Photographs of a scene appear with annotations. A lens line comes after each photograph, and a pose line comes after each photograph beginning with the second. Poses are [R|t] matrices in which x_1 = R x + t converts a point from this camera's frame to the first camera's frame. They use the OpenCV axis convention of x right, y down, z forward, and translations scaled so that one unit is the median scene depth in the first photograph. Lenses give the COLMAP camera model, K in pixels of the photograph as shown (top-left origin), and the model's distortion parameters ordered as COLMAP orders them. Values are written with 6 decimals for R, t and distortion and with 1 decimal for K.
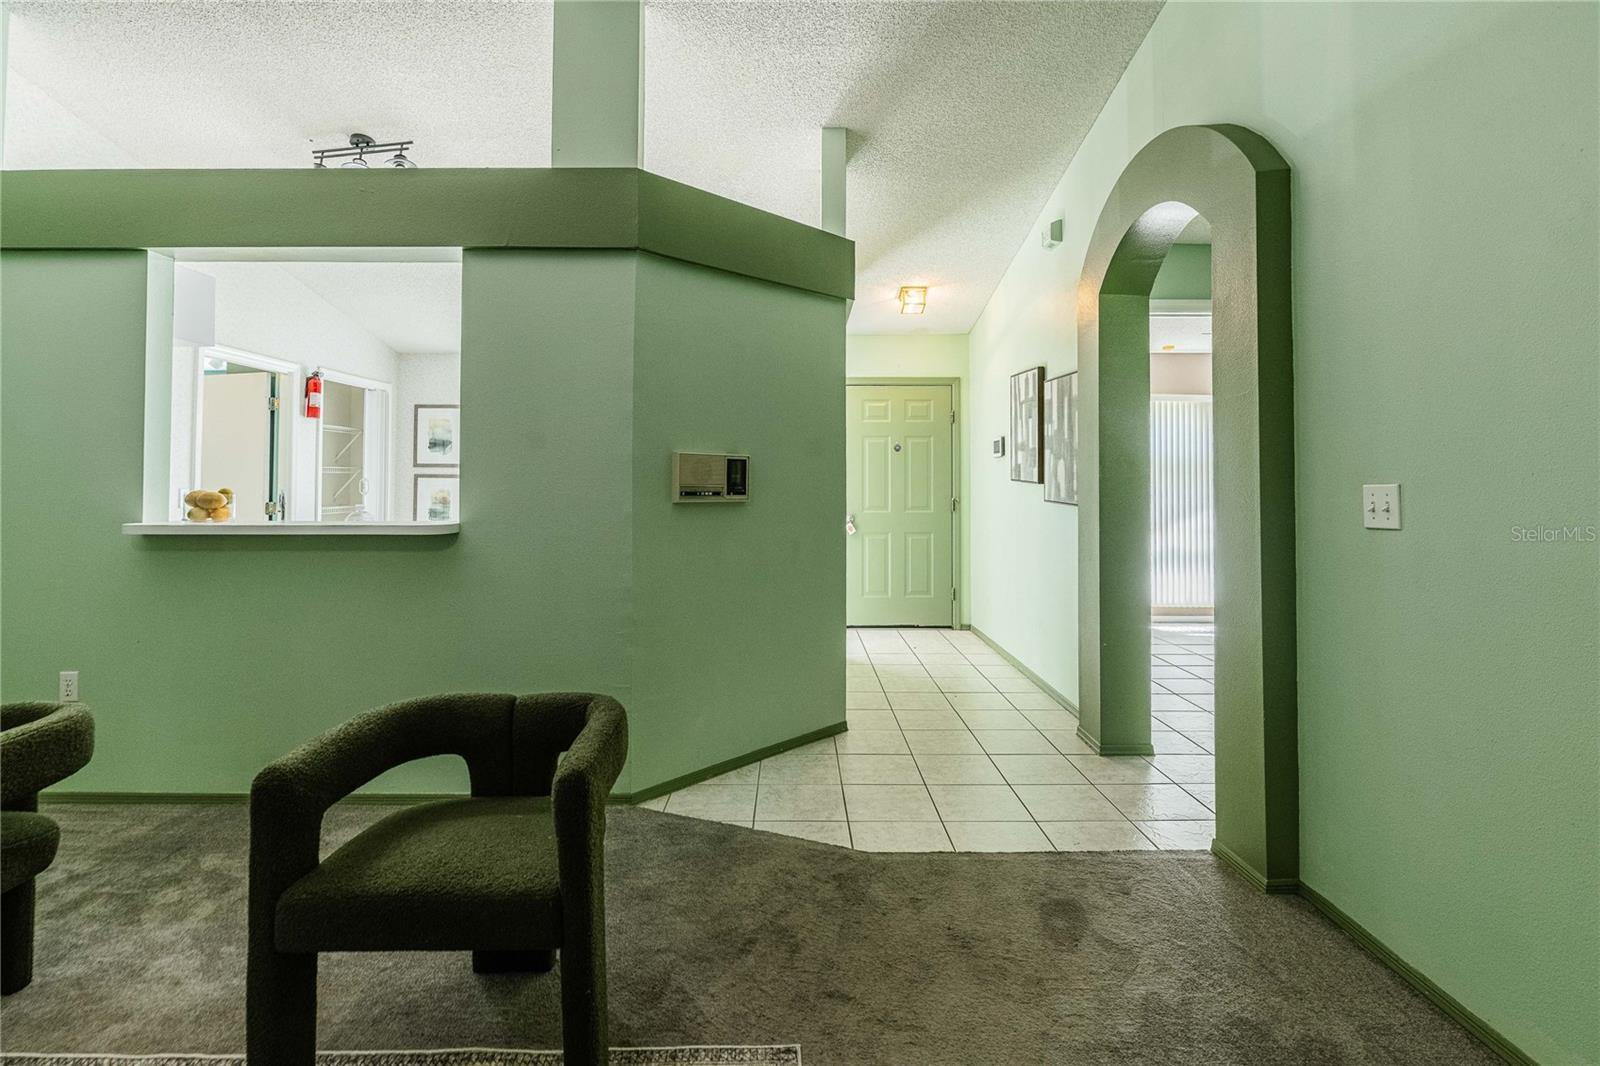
lens RADIAL K [[728.1, 0, 788.6], [0, 728.1, 451.6], [0, 0, 1]] dist [-0.004387, -0.000164]
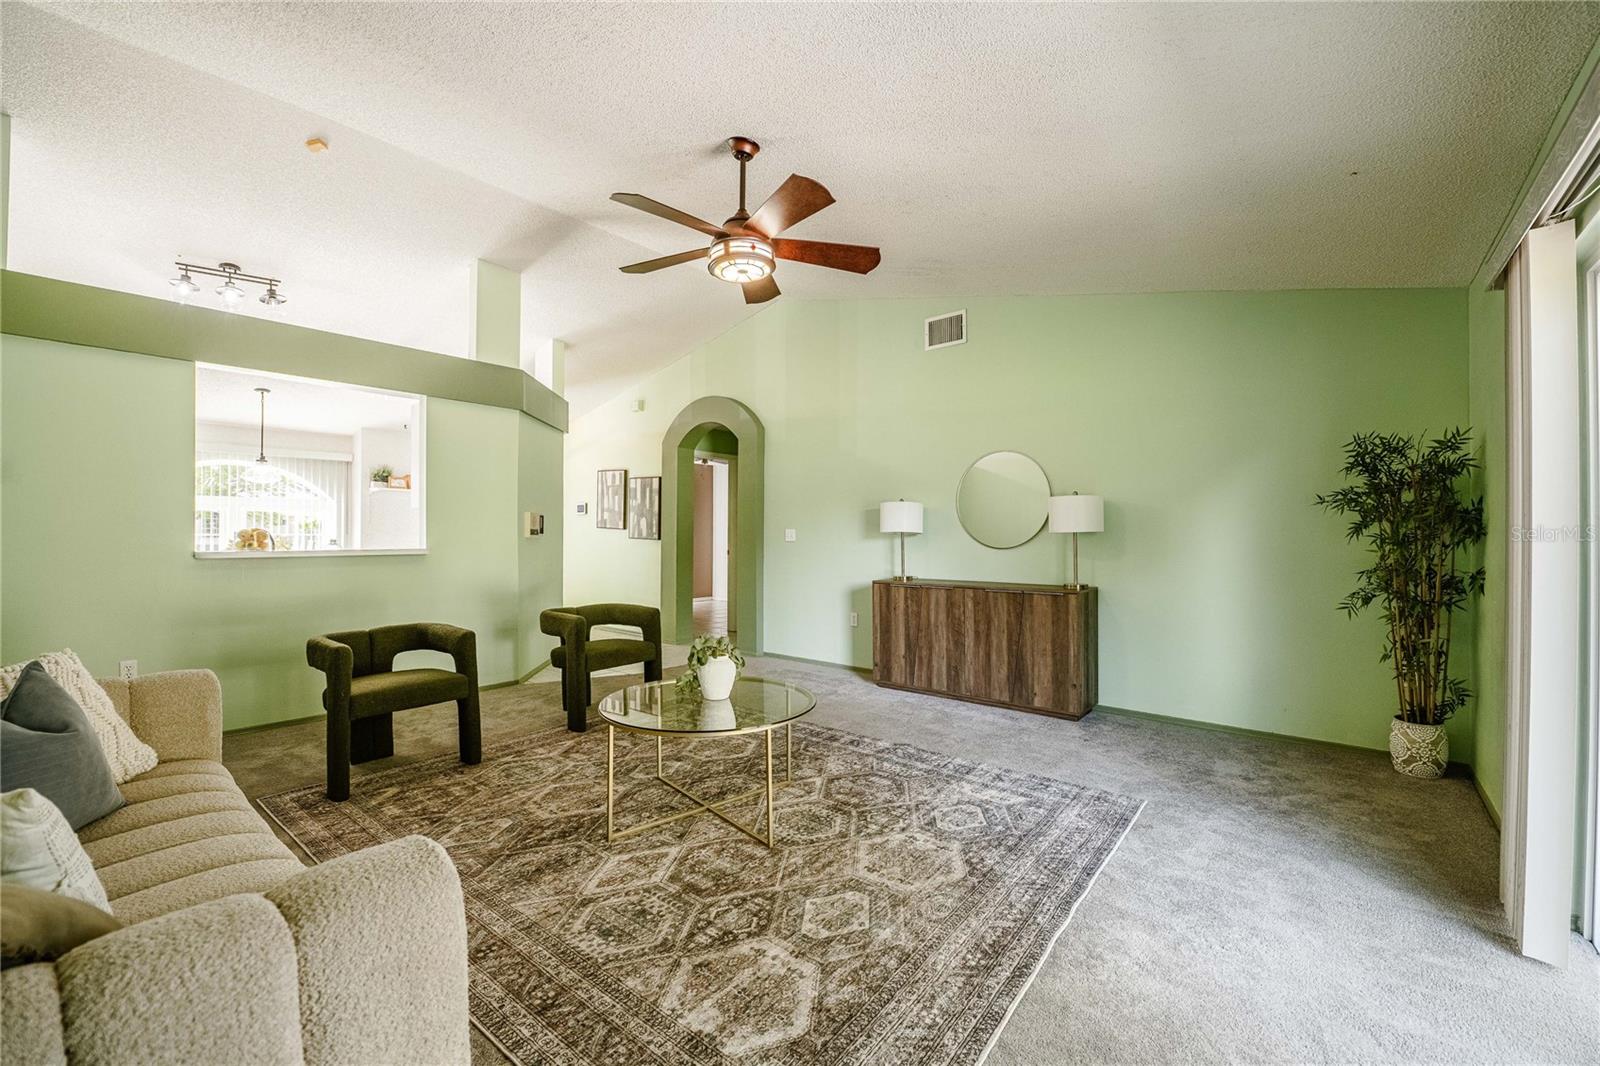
lens RADIAL K [[644.2, 0, 795.0], [0, 644.2, 530.2], [0, 0, 1]] dist [-0.004449, -0.001325]
pose [[0.647175, 0.006264, 0.762316, -0.806267], [-0.035103, 0.999150, 0.021590, -0.009511], [-0.761533, -0.040732, 0.646845, -0.563013]]
